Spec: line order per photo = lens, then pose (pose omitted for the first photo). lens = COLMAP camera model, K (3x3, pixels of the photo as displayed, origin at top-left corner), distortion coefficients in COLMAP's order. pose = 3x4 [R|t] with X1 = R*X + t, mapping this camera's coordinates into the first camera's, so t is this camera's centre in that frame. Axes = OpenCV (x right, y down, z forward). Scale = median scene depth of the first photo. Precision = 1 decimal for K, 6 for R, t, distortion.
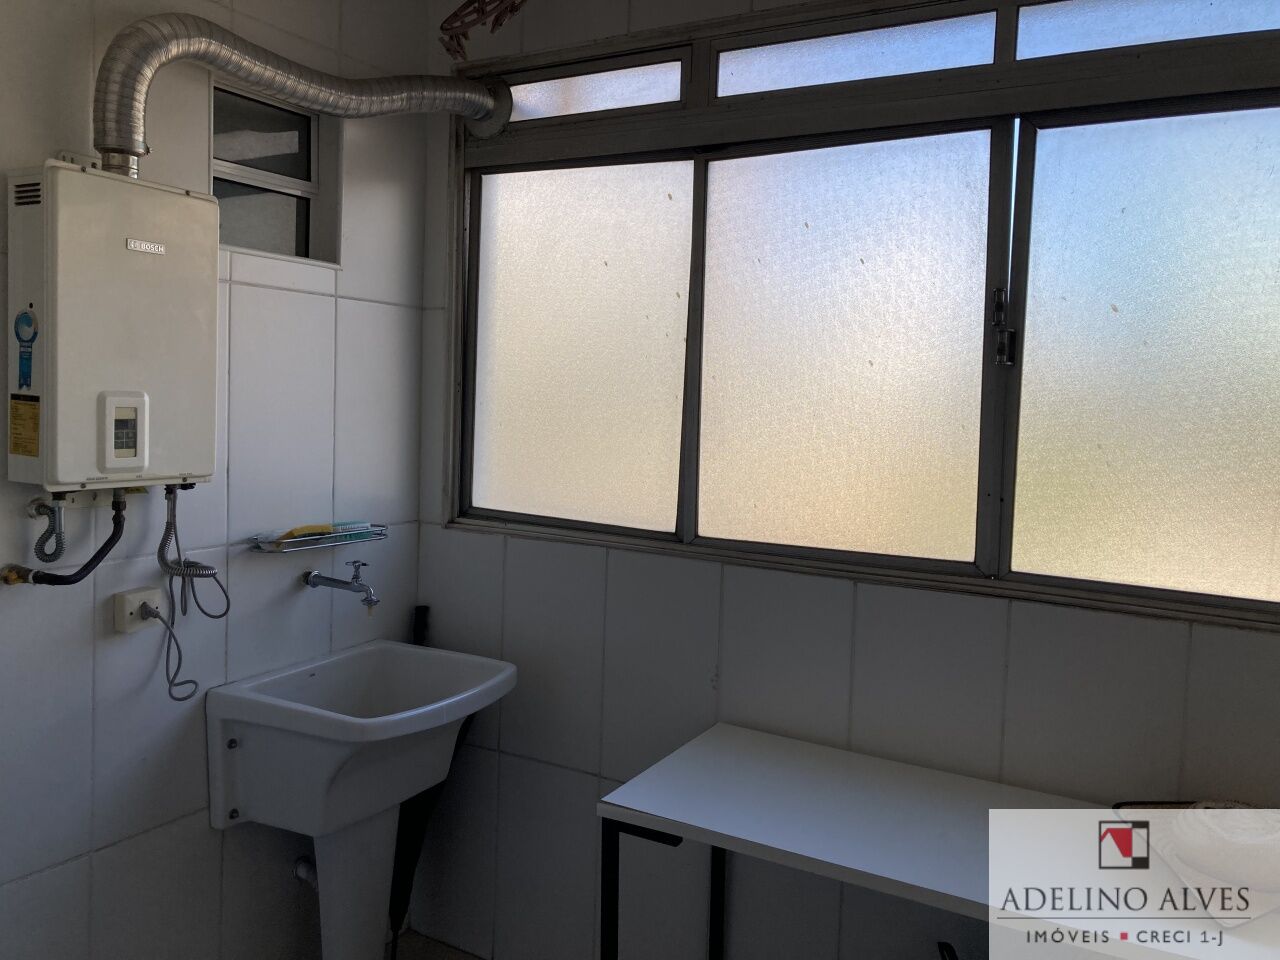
lens RADIAL K [[1064.5, 0, 644.3], [0, 1064.5, 474.9], [0, 0, 1]] dist [0.022459, -0.006240]
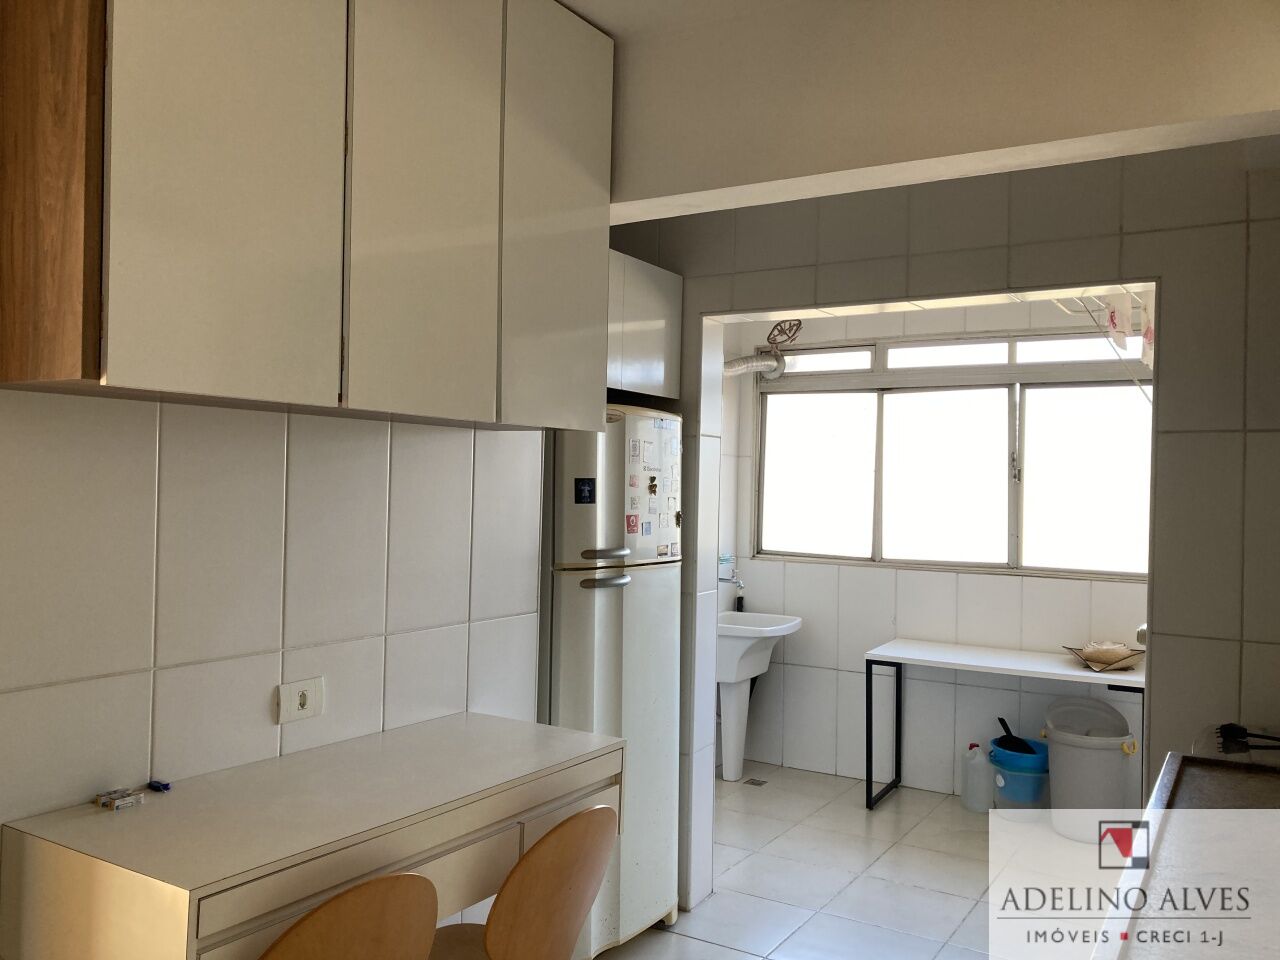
lens RADIAL K [[1064.5, 0, 634.7], [0, 1064.5, 482.2], [0, 0, 1]] dist [0.022459, -0.006240]
pose [[0.999926, -0.007849, -0.009338, -0.450467], [0.007017, 0.996269, -0.086014, 0.087056], [0.009978, 0.085942, 0.996250, -1.264543]]
